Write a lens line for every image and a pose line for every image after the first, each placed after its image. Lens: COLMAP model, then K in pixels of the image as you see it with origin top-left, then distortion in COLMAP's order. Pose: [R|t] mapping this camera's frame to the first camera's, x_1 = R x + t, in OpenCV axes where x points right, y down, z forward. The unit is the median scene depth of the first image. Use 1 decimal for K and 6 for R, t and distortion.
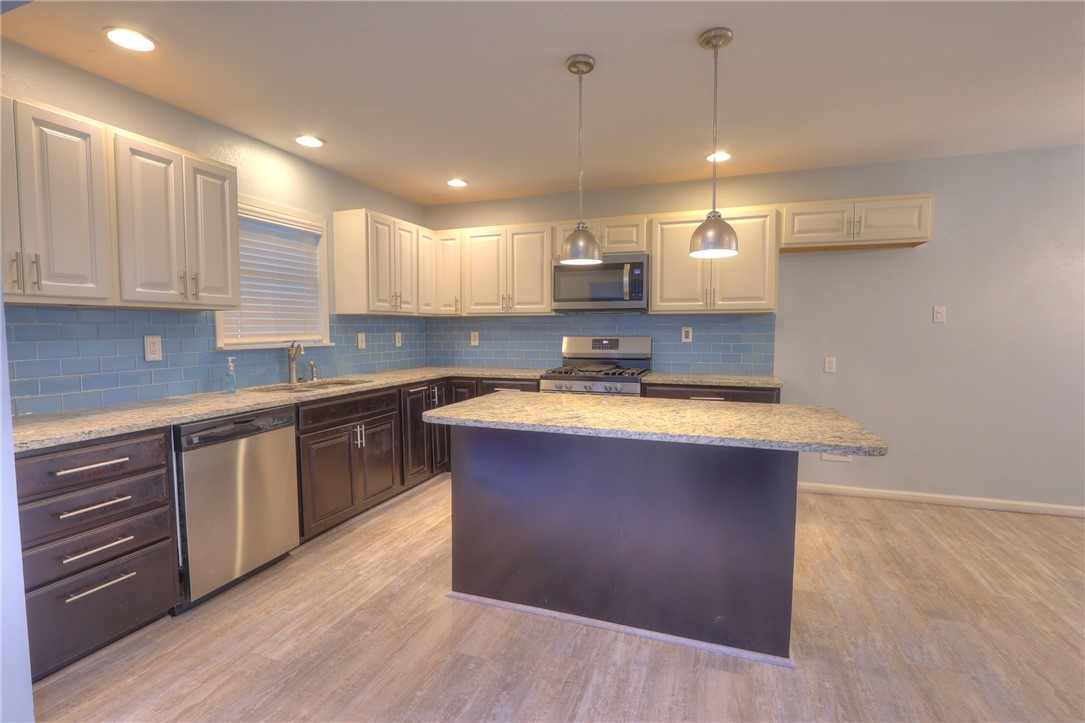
lens RADIAL K [[495.8, 0, 538.5], [0, 495.8, 361.2], [0, 0, 1]] dist [-0.018751, 0.002498]
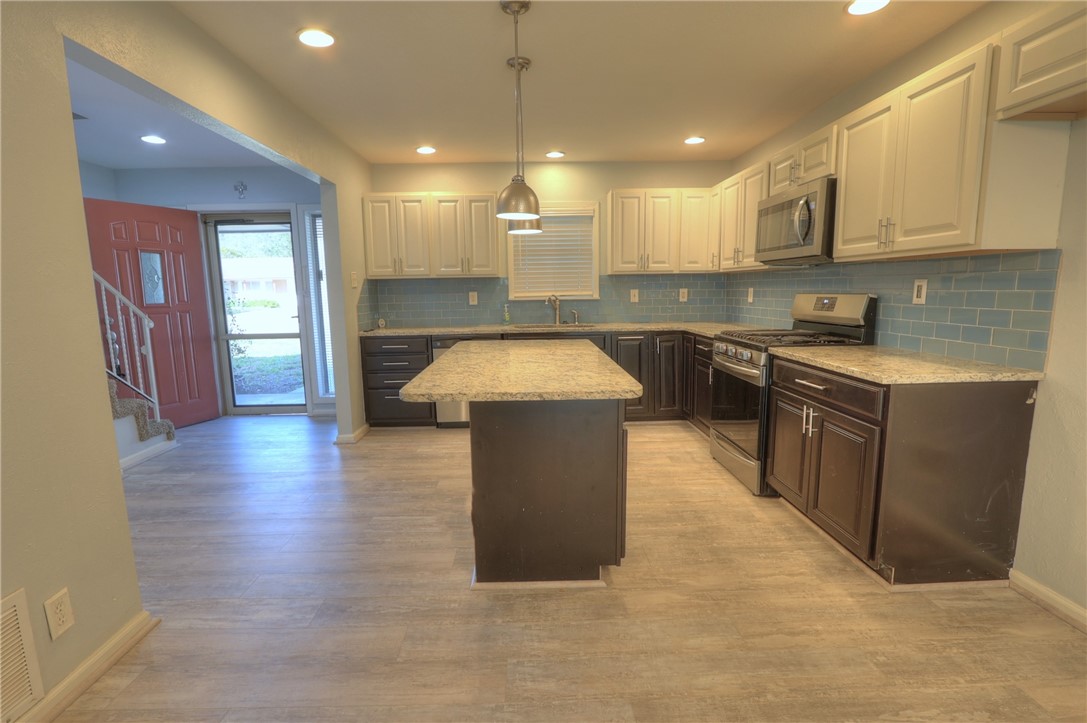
lens RADIAL K [[496.7, 0, 539.3], [0, 496.7, 361.1], [0, 0, 1]] dist [-0.018751, 0.002498]
pose [[0.369836, 0.131533, -0.919739, 0.866355], [-0.046394, 0.991308, 0.123113, -0.026084], [0.927938, -0.002861, 0.372723, 0.399152]]
